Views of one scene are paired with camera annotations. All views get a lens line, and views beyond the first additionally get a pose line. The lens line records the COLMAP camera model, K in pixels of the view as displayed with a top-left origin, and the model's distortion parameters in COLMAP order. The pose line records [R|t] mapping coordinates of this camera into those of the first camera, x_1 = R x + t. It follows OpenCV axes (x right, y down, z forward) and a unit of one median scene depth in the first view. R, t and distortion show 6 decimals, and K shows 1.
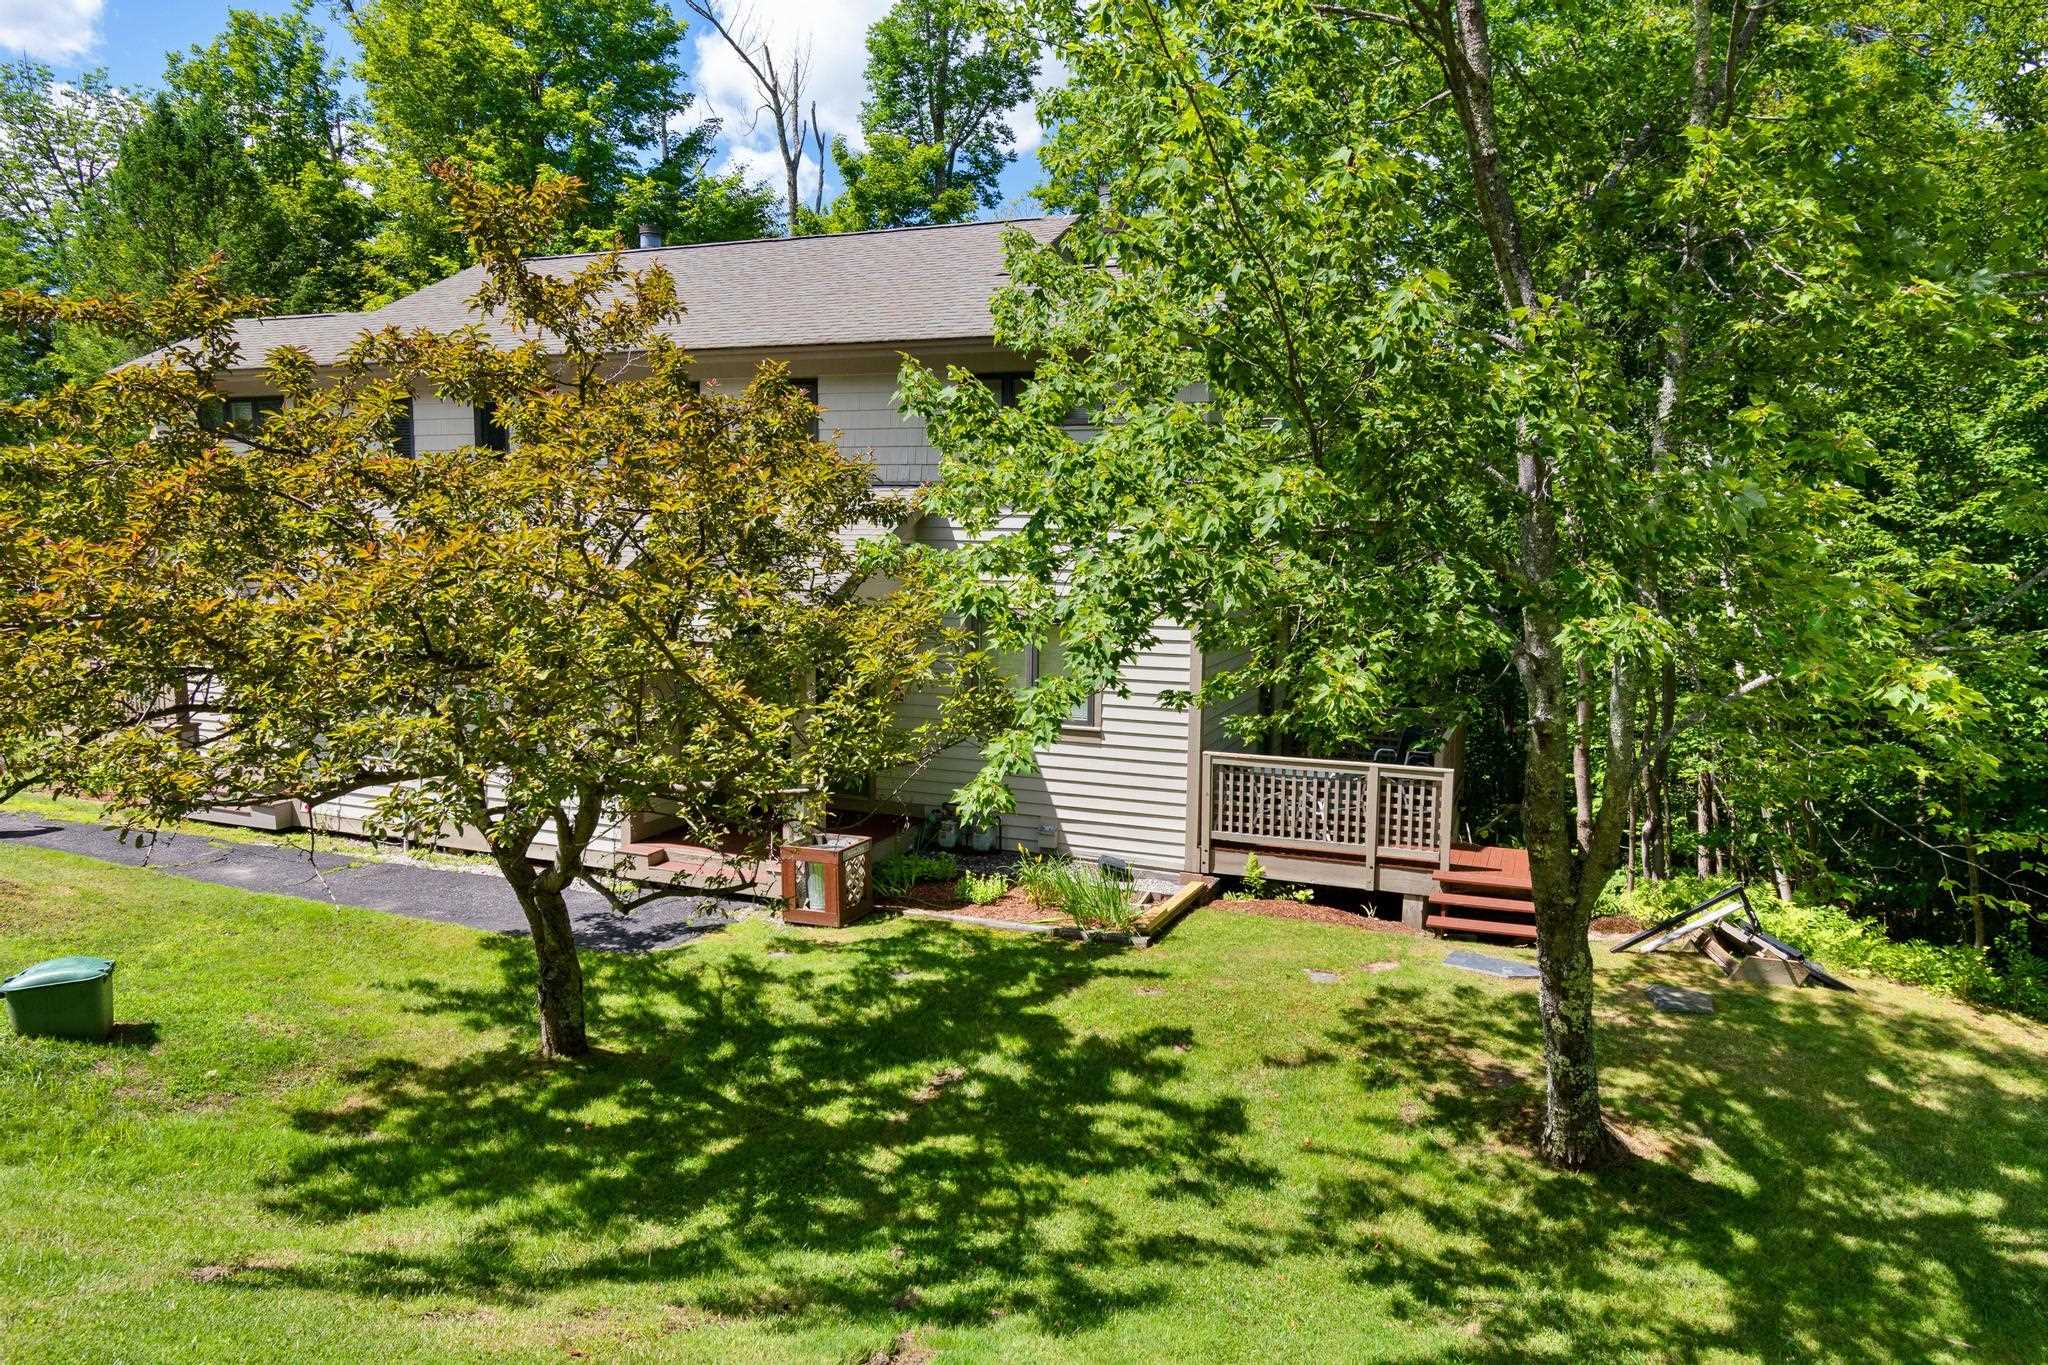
lens RADIAL K [[1321.9, 0, 1032.7], [0, 1321.9, 679.9], [0, 0, 1]] dist [-0.001368, 0.001497]
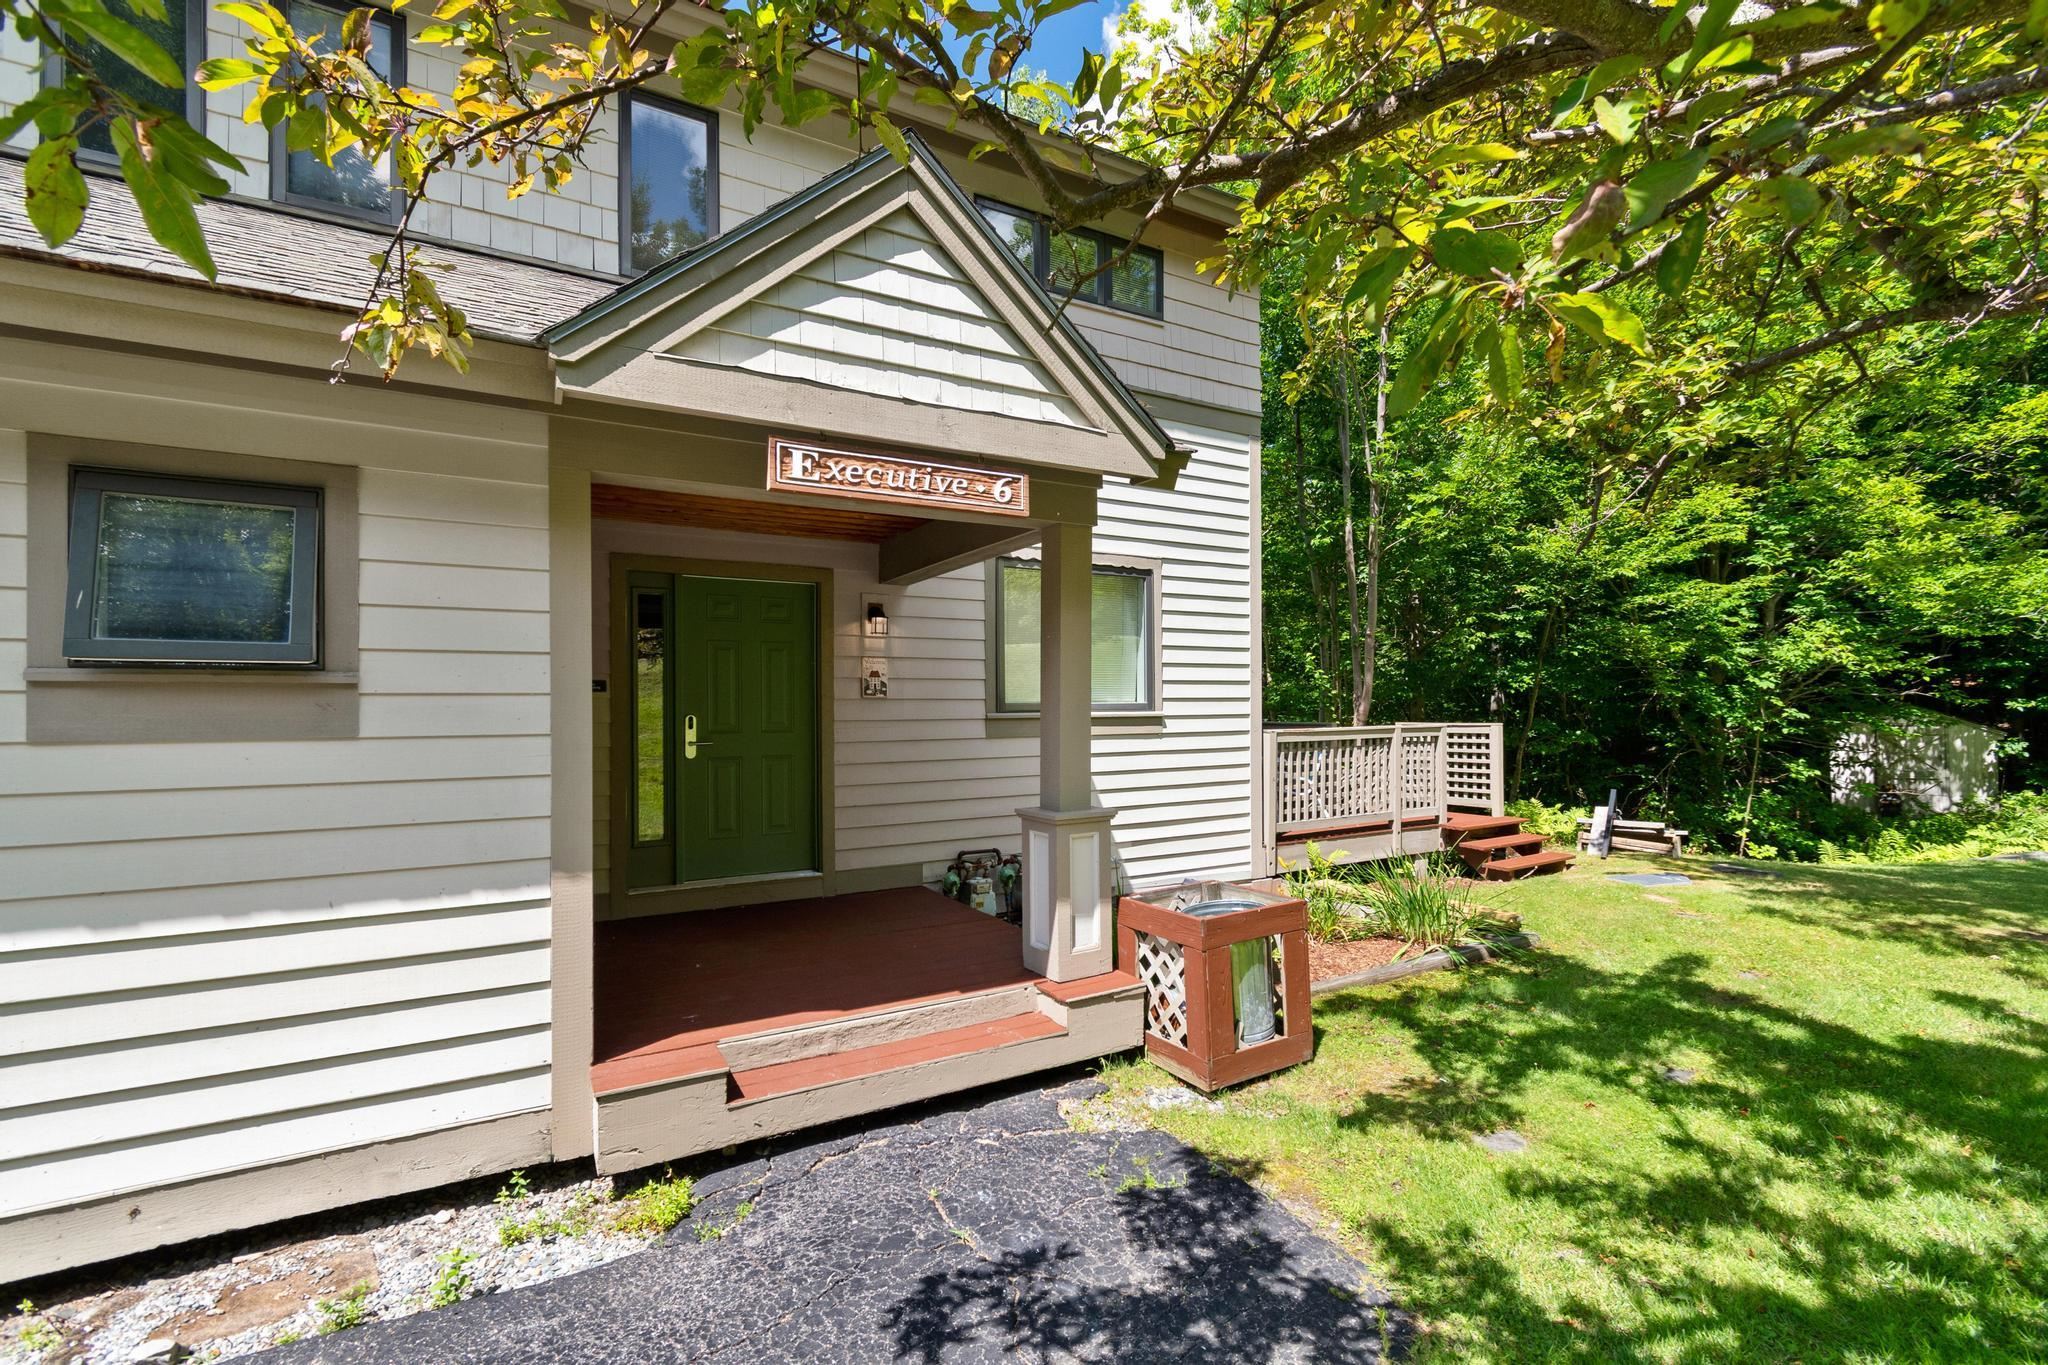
lens RADIAL K [[908.5, 0, 1032.9], [0, 908.5, 699.8], [0, 0, 1]] dist [-0.000002, -0.000097]
pose [[0.610141, -0.010240, 0.792227, -0.489025], [0.107079, 0.991808, -0.069648, 0.069409], [-0.785024, 0.127326, 0.606239, 0.884849]]
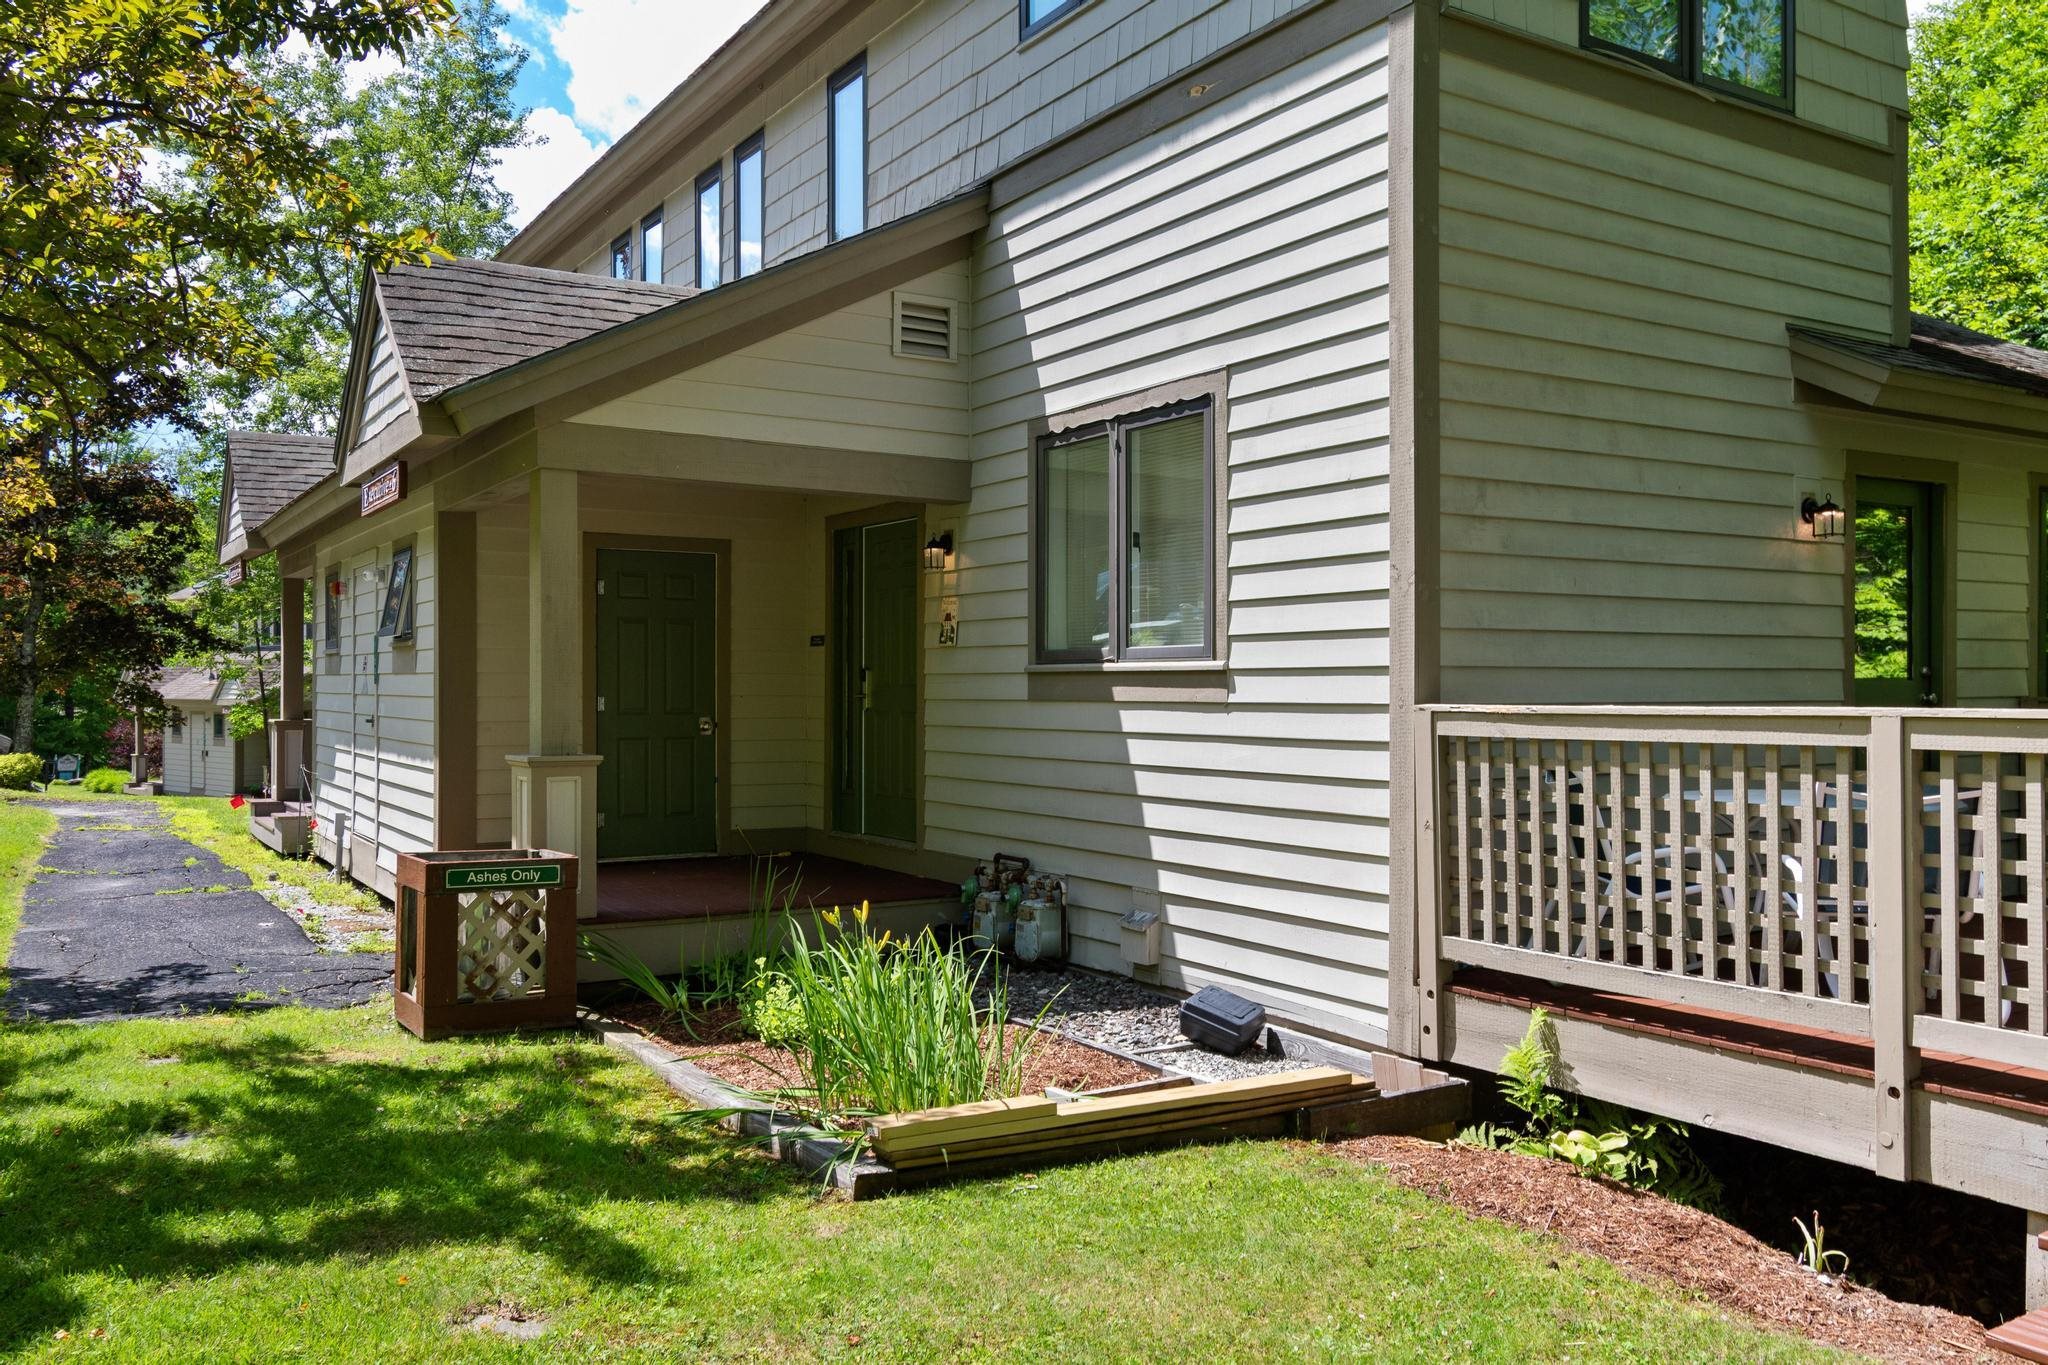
lens RADIAL K [[1602.4, 0, 1035.4], [0, 1602.4, 687.5], [0, 0, 1]] dist [-0.000603, 0.002061]
pose [[0.812175, -0.009370, -0.583339, 0.341527], [-0.062571, 0.992705, -0.103062, 0.116259], [0.580049, 0.120205, 0.805664, 0.693440]]
